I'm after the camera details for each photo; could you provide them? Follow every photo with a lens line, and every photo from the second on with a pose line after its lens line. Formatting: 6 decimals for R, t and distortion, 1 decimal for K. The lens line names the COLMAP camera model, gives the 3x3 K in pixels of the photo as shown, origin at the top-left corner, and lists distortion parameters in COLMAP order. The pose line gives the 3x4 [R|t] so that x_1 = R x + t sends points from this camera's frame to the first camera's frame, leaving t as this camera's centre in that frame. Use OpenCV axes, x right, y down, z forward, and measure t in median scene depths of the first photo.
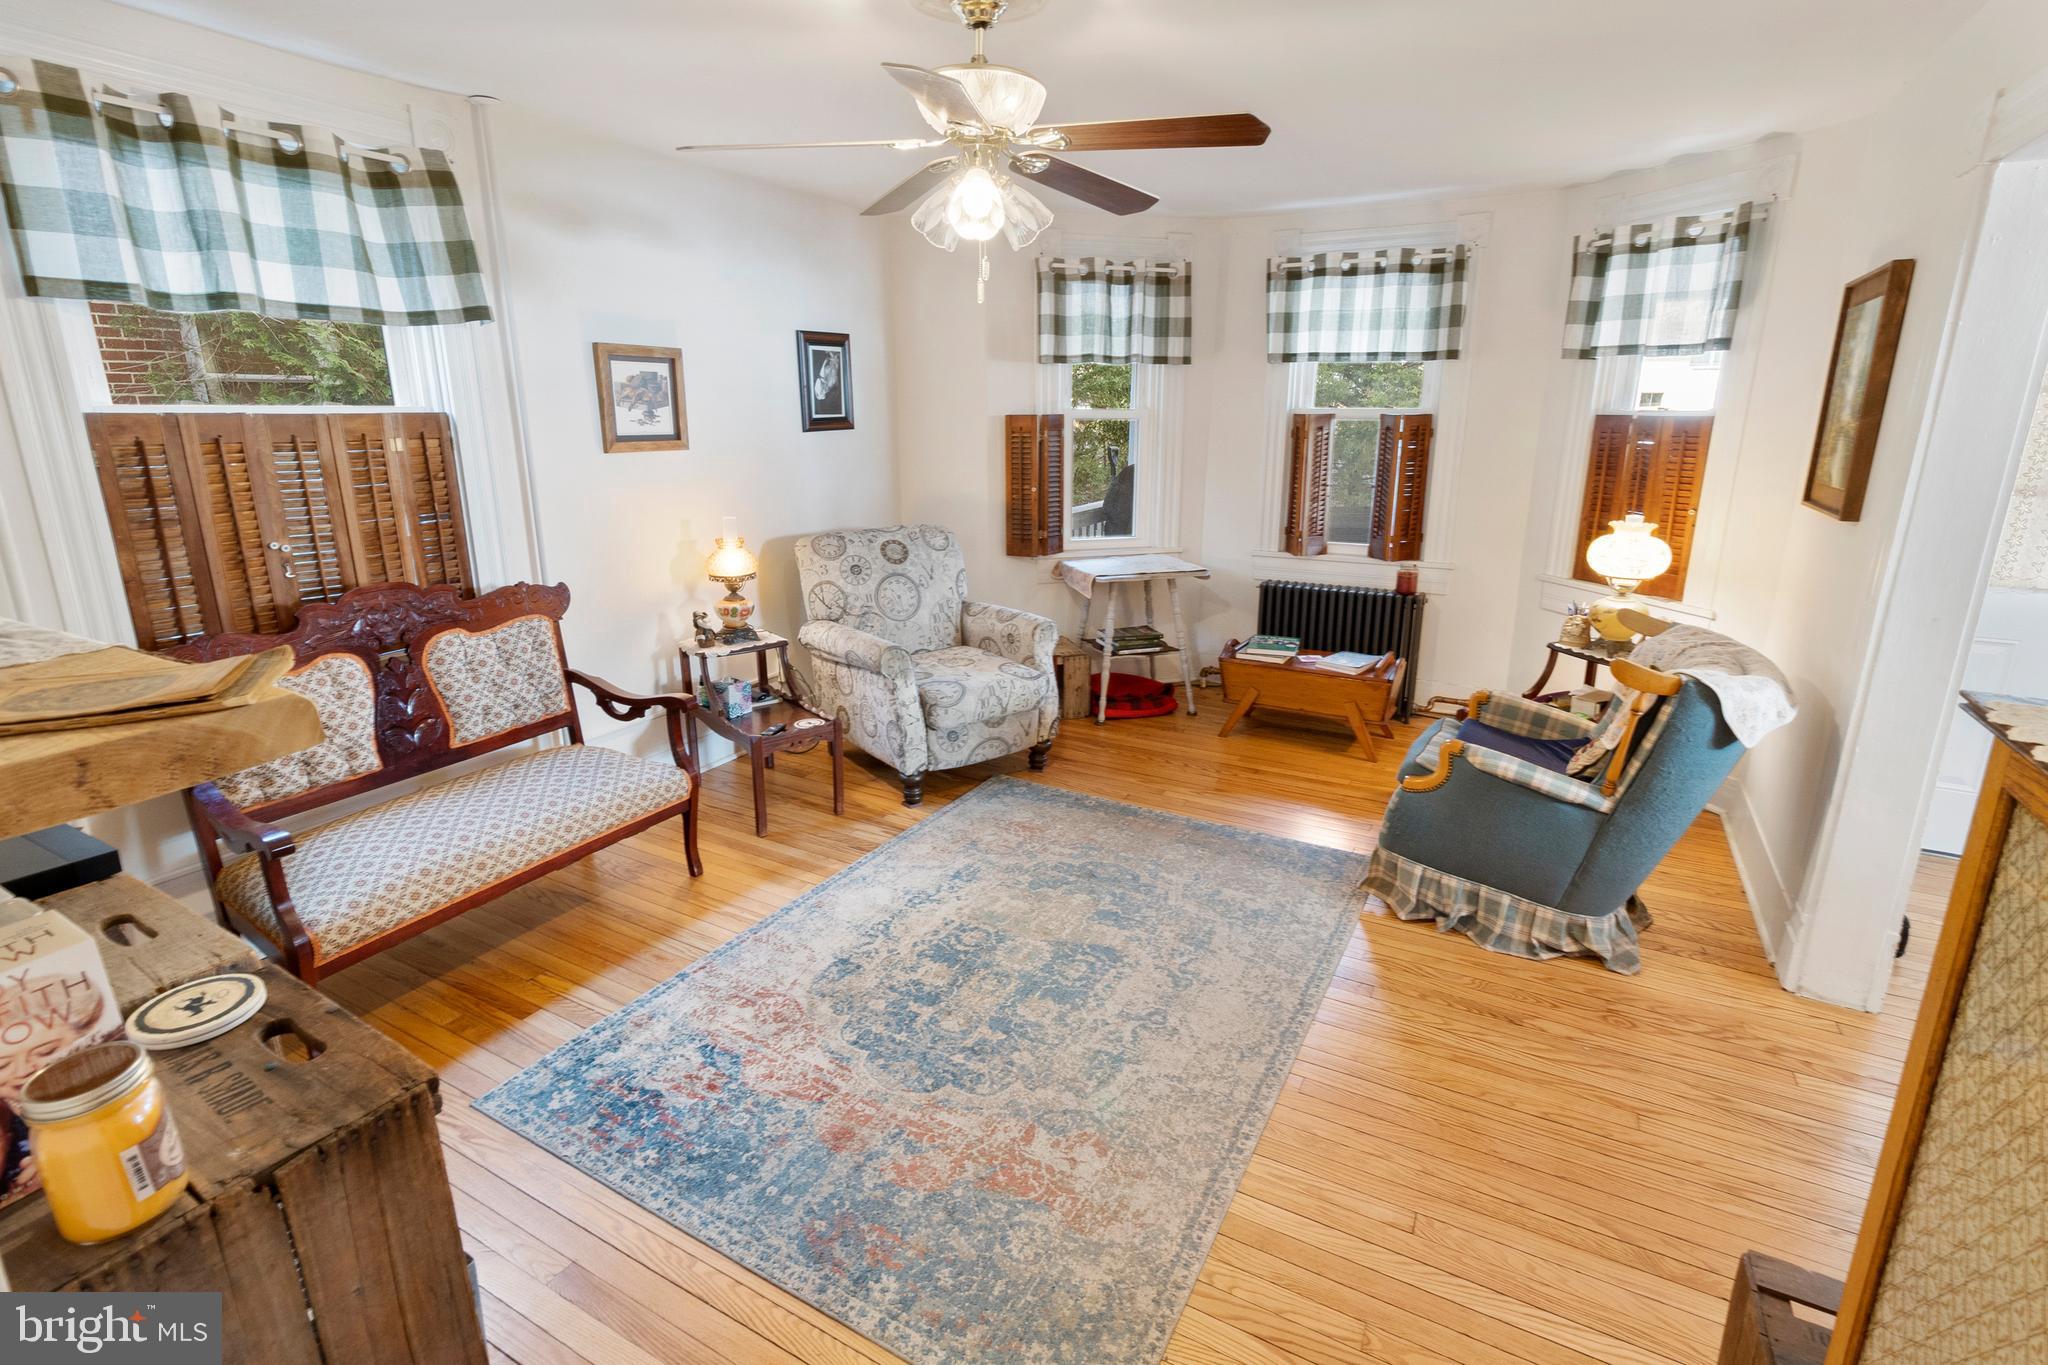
lens RADIAL K [[963.4, 0, 1016.3], [0, 963.4, 666.7], [0, 0, 1]] dist [0.002826, 0.000569]
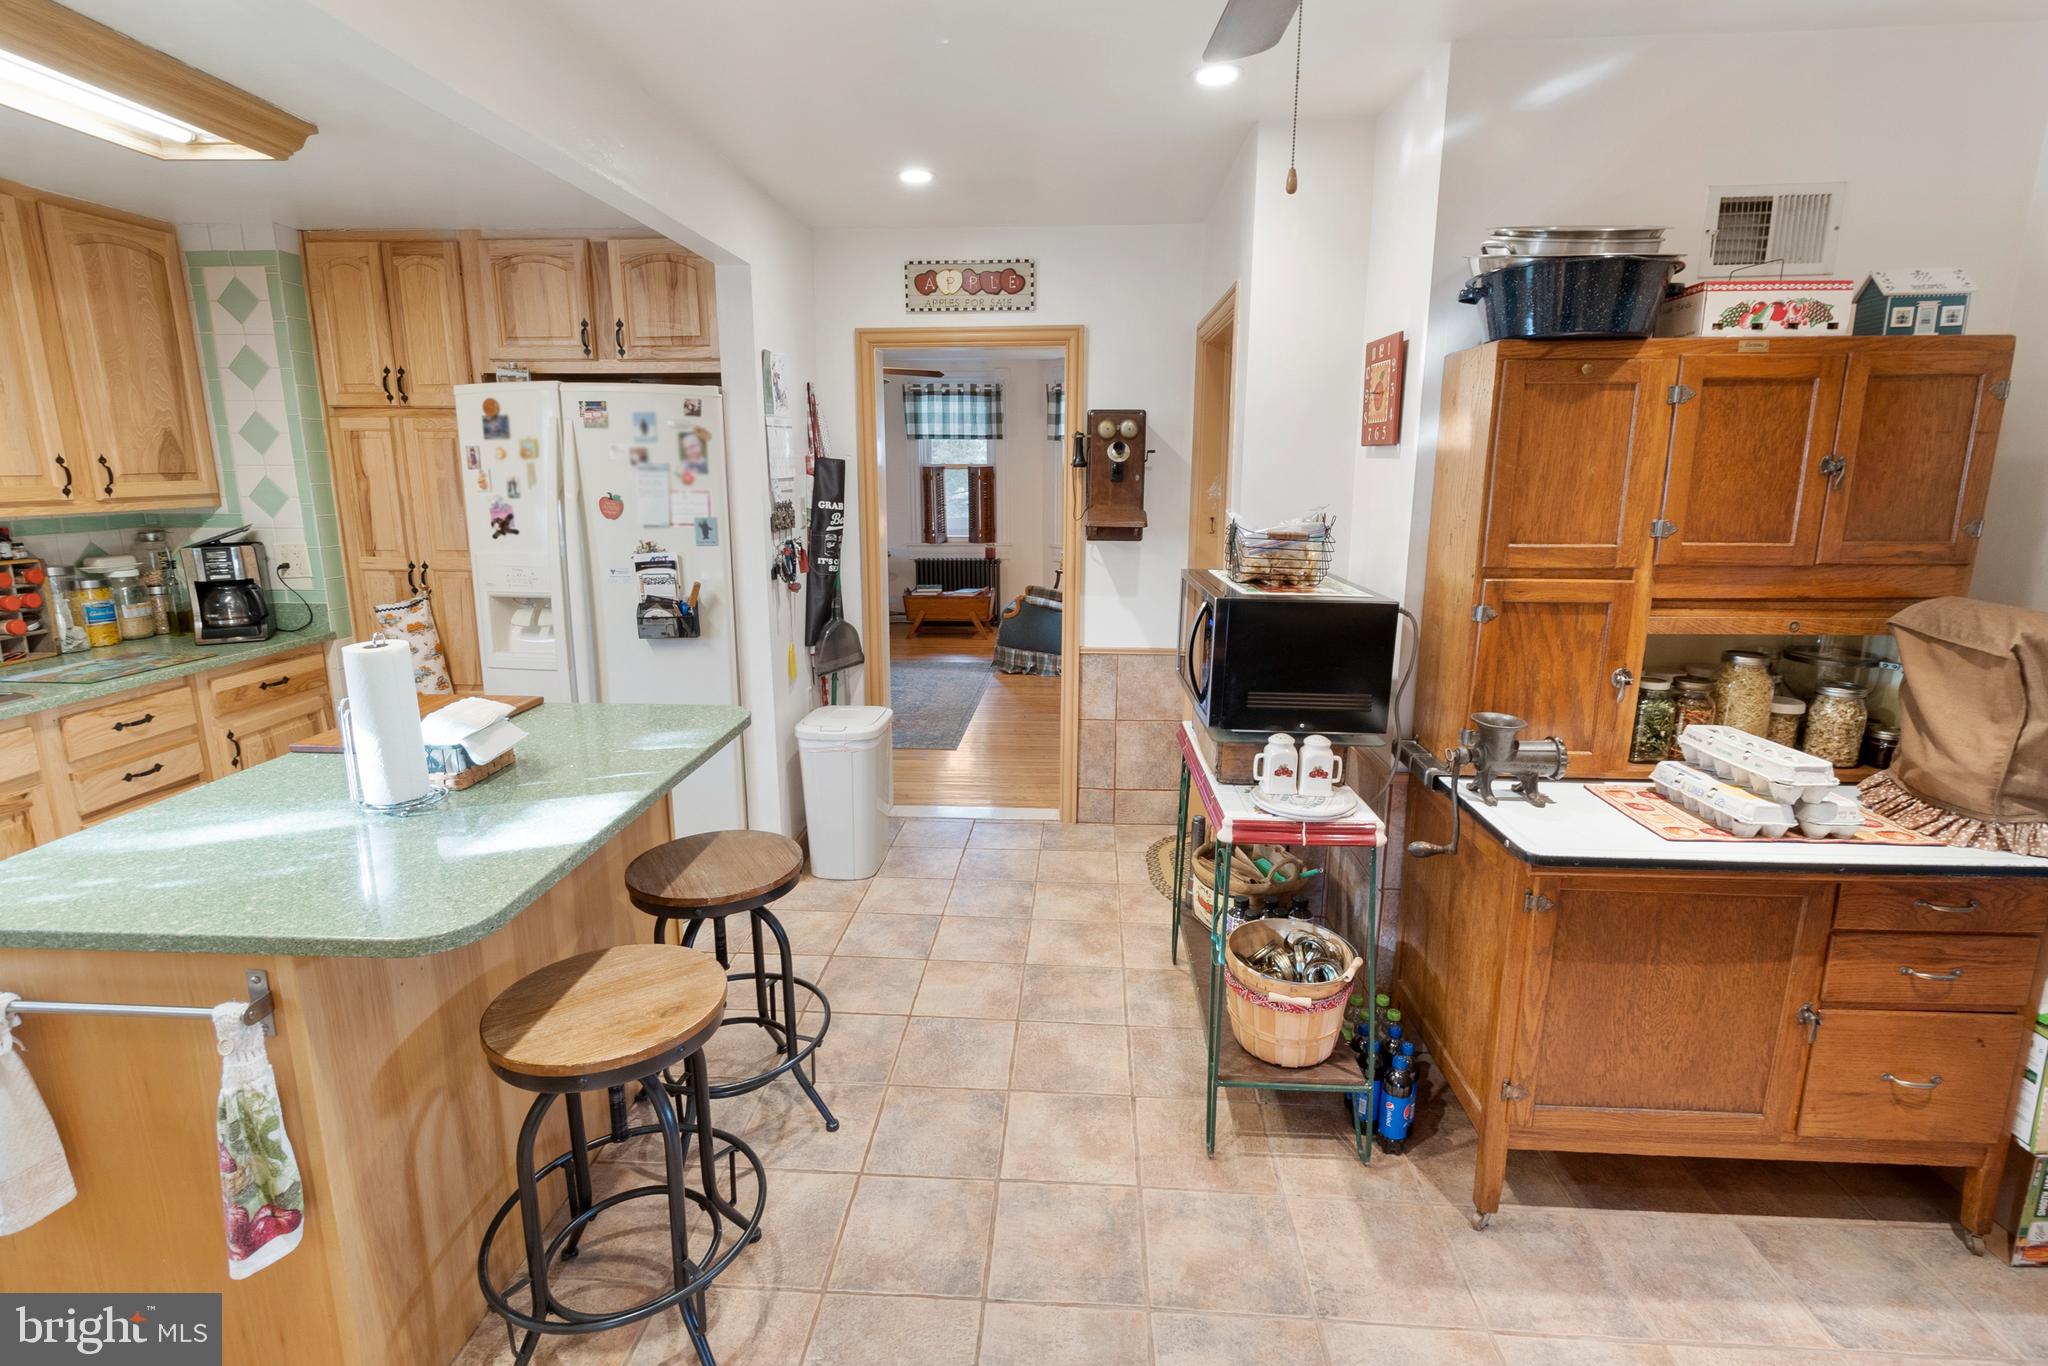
lens RADIAL K [[963.4, 0, 994.9], [0, 963.4, 658.9], [0, 0, 1]] dist [0.002826, 0.000569]
pose [[0.915268, -0.084699, 0.393840, -0.370082], [0.109601, 0.993124, -0.041127, 0.207642], [-0.387649, 0.080808, 0.918258, -0.767827]]
